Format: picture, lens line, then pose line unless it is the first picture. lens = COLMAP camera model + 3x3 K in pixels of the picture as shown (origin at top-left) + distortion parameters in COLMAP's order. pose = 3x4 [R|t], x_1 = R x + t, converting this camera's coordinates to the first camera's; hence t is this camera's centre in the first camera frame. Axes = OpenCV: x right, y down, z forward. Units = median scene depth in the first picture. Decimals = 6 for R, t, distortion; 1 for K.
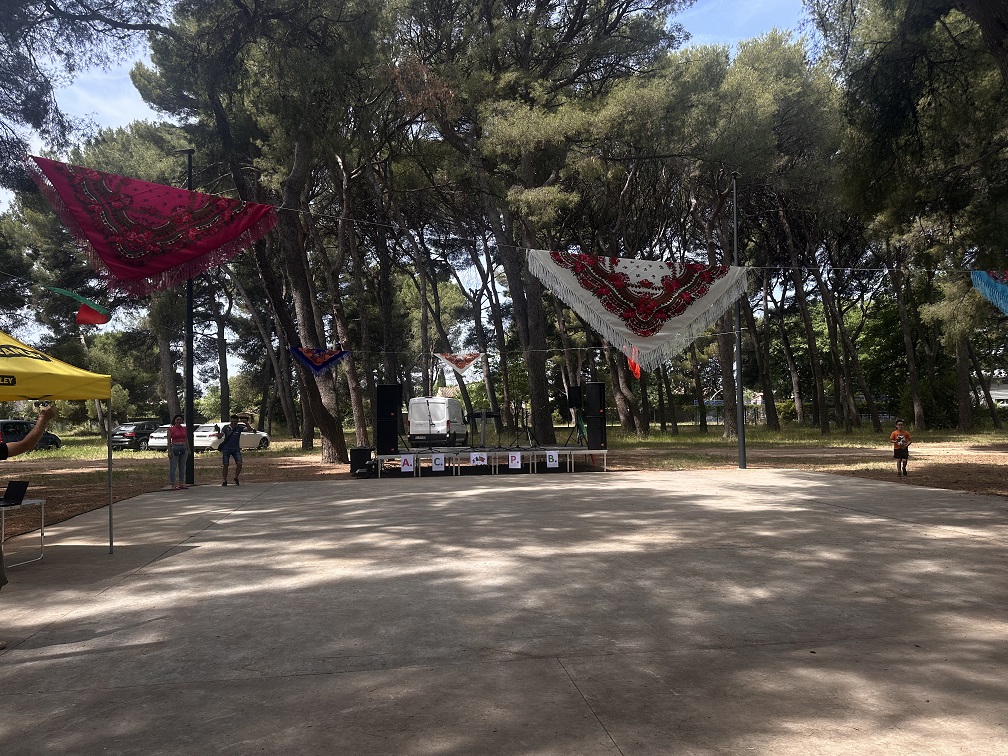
lens RADIAL K [[700.1, 0, 505.3], [0, 700.1, 380.1], [0, 0, 1]] dist [-0.005626, 0.000035]
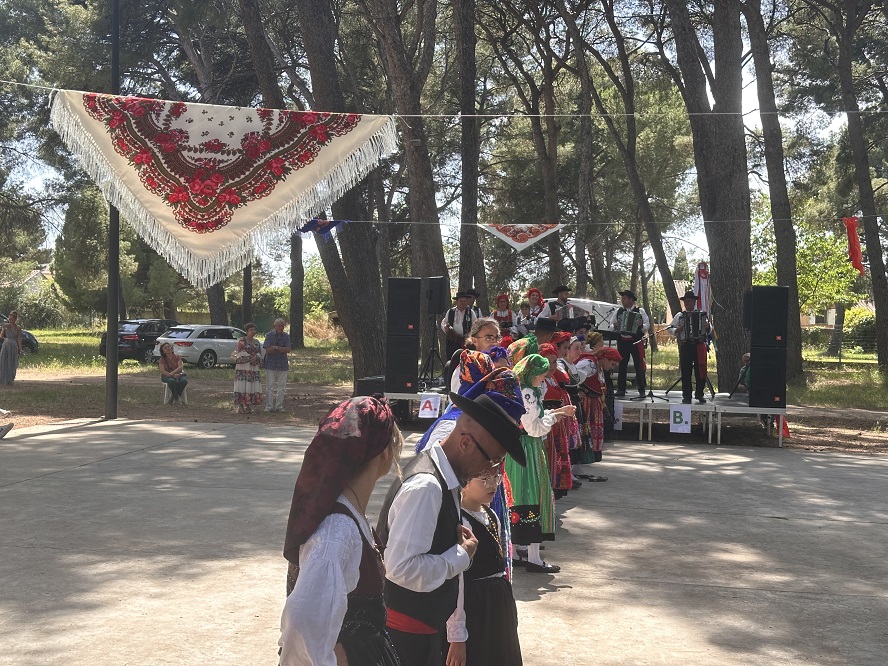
lens RADIAL K [[1226.1, 0, 440.7], [0, 1226.1, 334.4], [0, 0, 1]] dist [0.082453, 0.000000]
pose [[0.951972, 0.045256, -0.302822, 0.720281], [-0.027689, 0.997688, 0.062058, -0.042996], [0.304930, -0.050693, 0.951025, 0.012300]]
